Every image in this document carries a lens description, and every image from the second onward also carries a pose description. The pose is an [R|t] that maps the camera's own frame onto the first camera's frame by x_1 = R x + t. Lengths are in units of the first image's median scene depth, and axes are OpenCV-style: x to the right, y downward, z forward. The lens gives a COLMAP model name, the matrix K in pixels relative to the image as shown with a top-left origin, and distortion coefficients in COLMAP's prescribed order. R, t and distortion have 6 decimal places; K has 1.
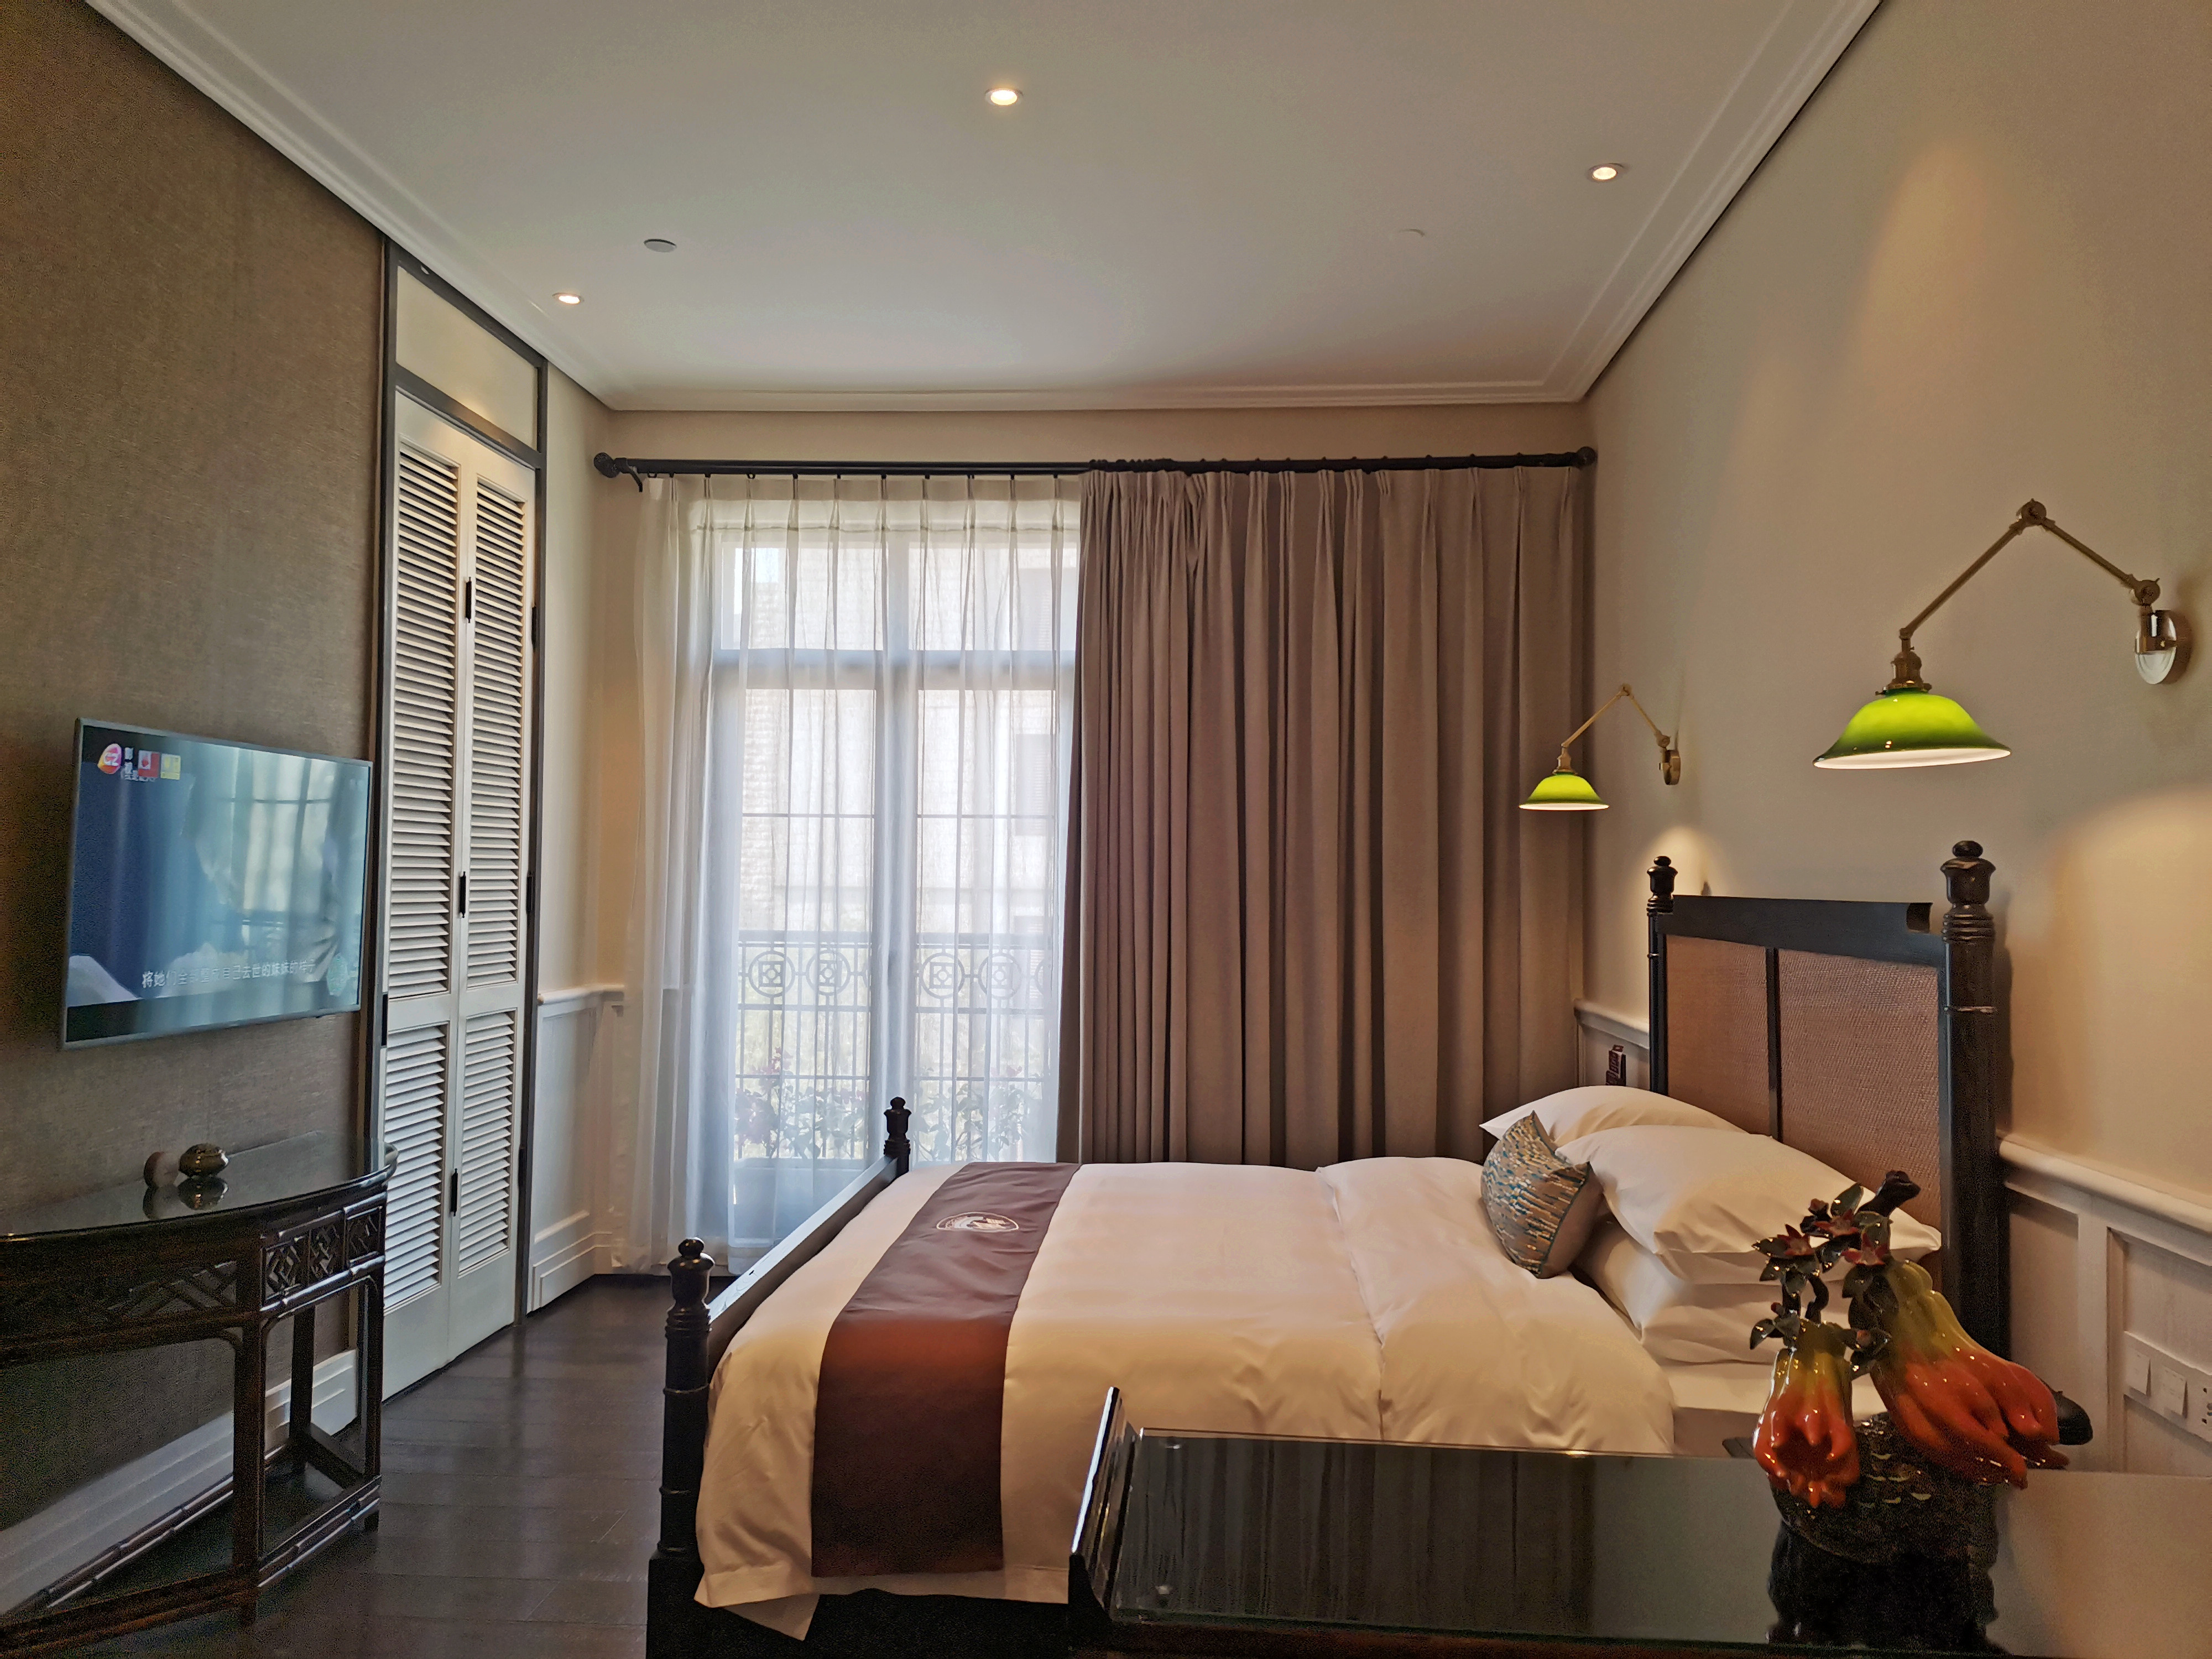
lens RADIAL K [[1658.1, 0, 1106.0], [0, 1658.1, 829.5], [0, 0, 1]] dist [0.121832, -0.167361]
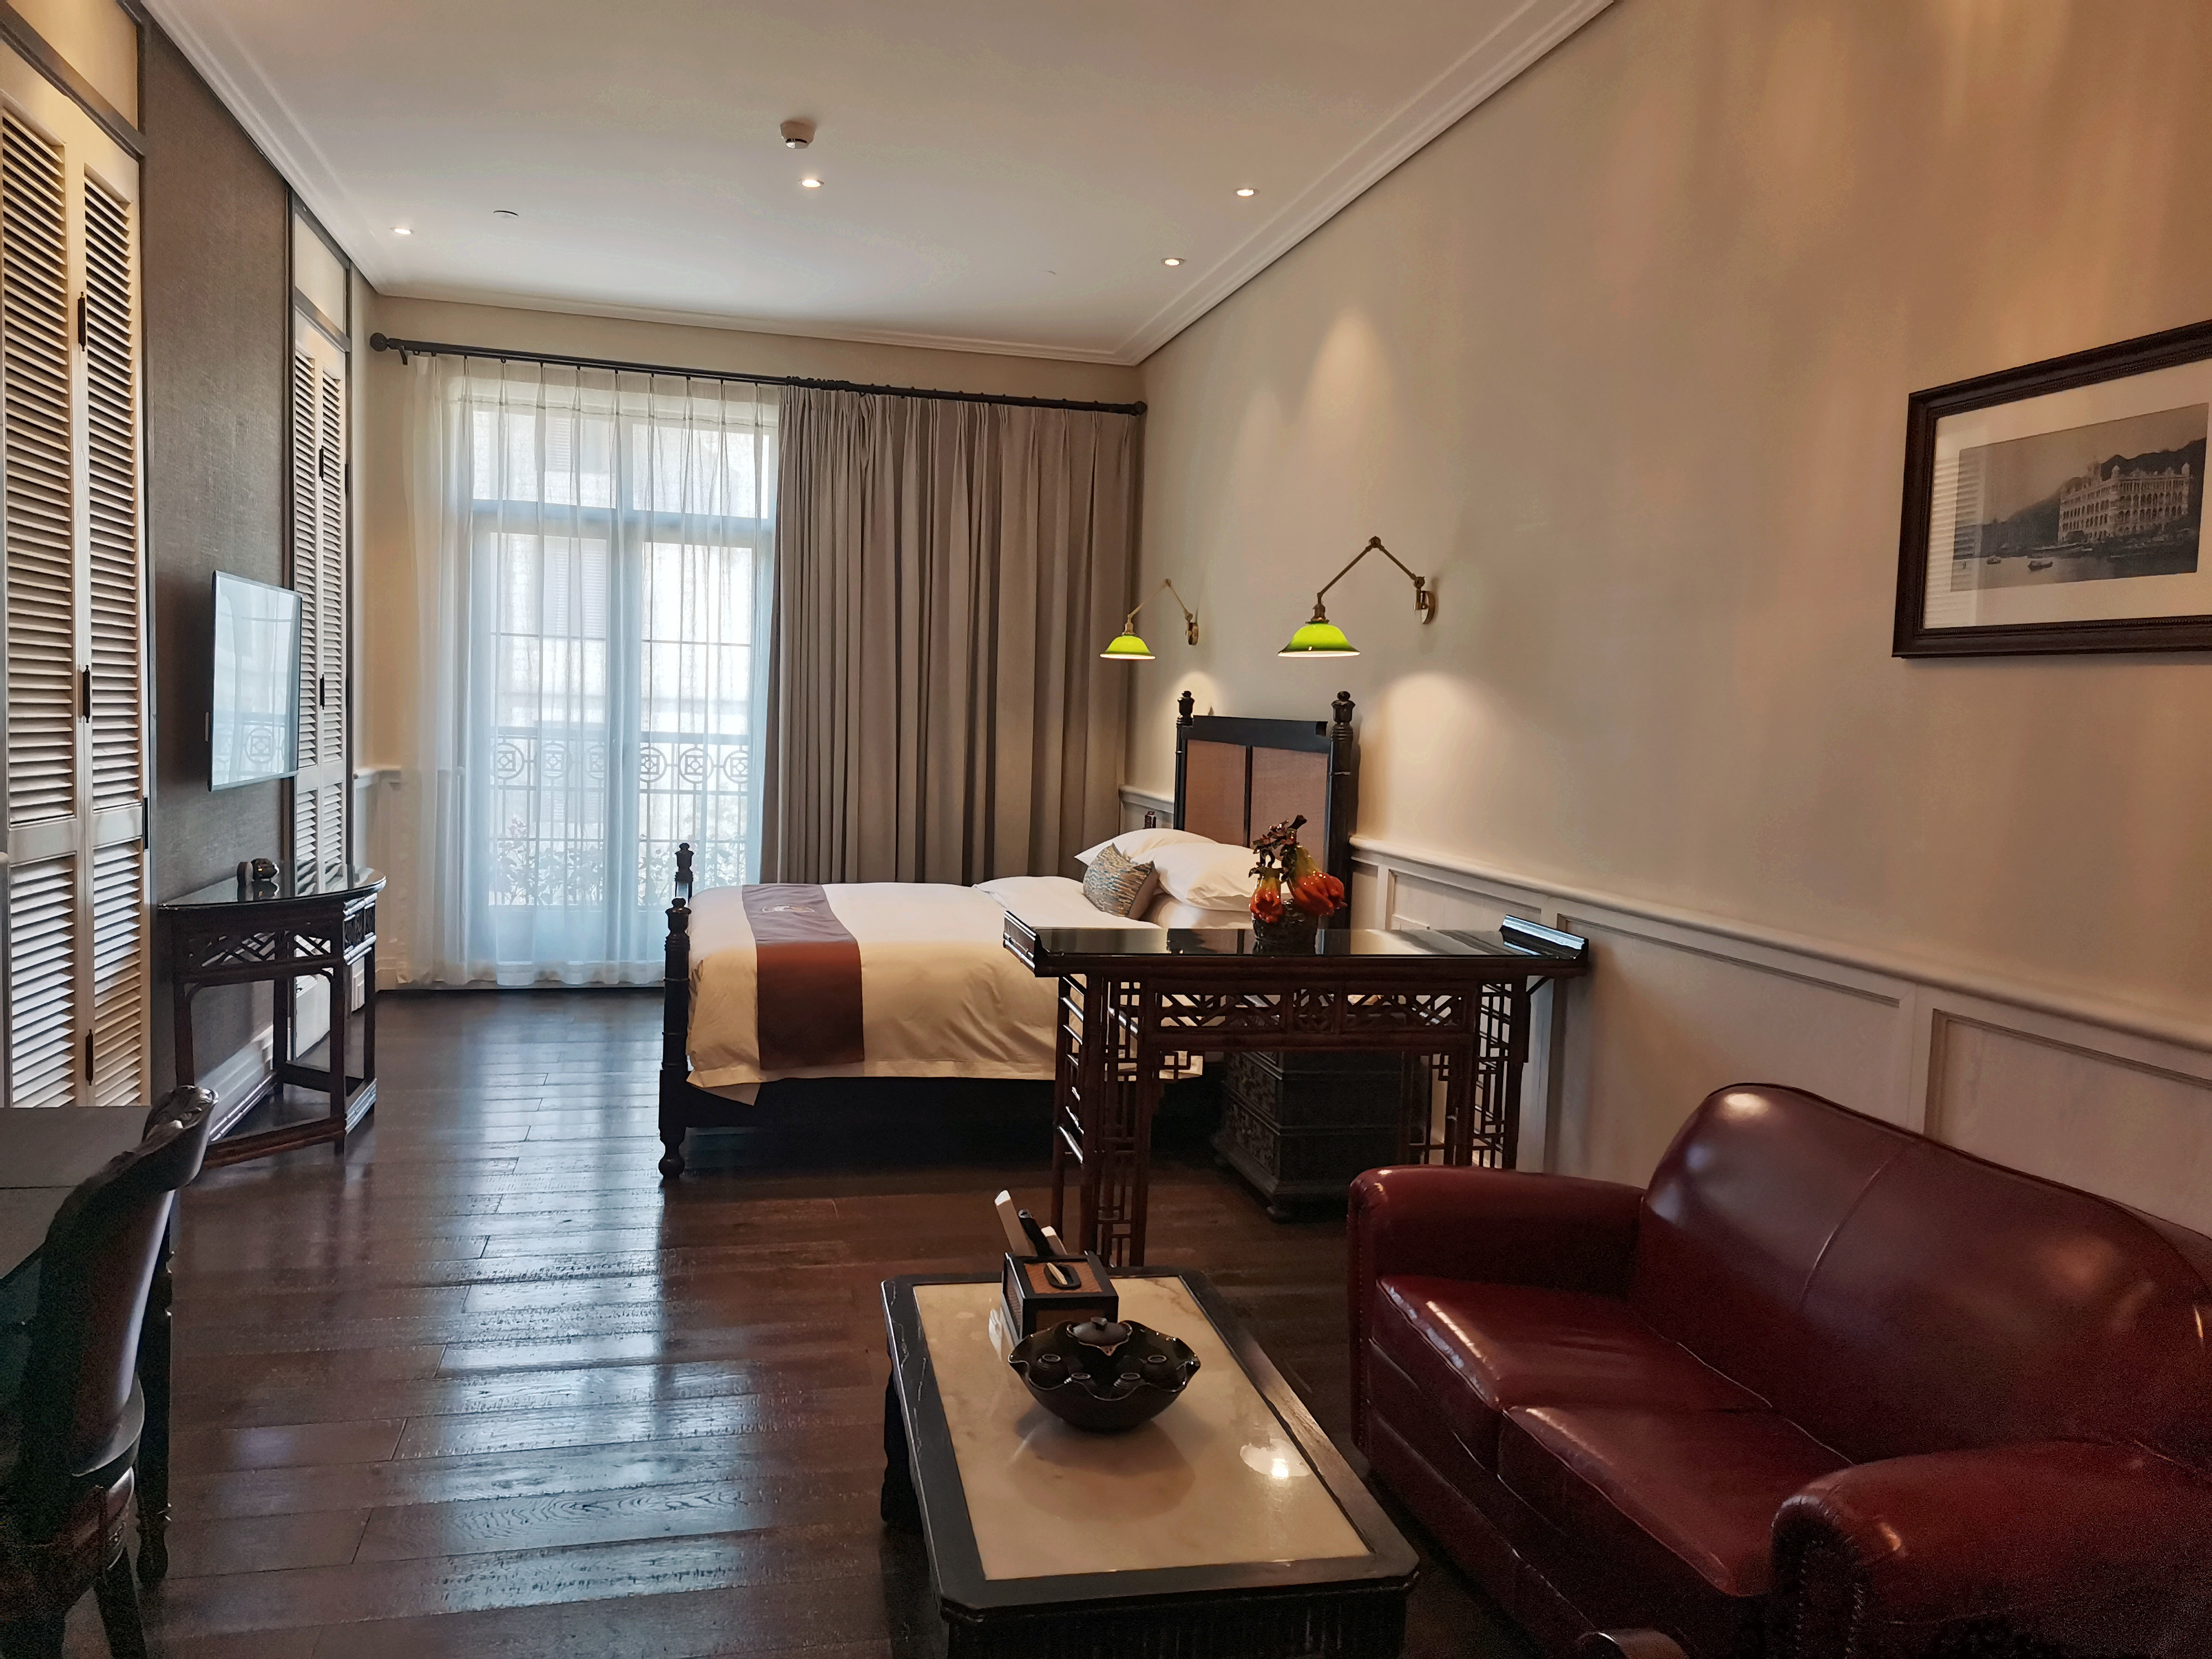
lens RADIAL K [[1658.1, 0, 1106.0], [0, 1658.1, 829.5], [0, 0, 1]] dist [0.121832, -0.167361]
pose [[0.954074, 0.001671, 0.299565, -0.192801], [-0.035232, 0.993671, 0.106665, -0.016579], [-0.297491, -0.112320, 0.948094, -0.440773]]
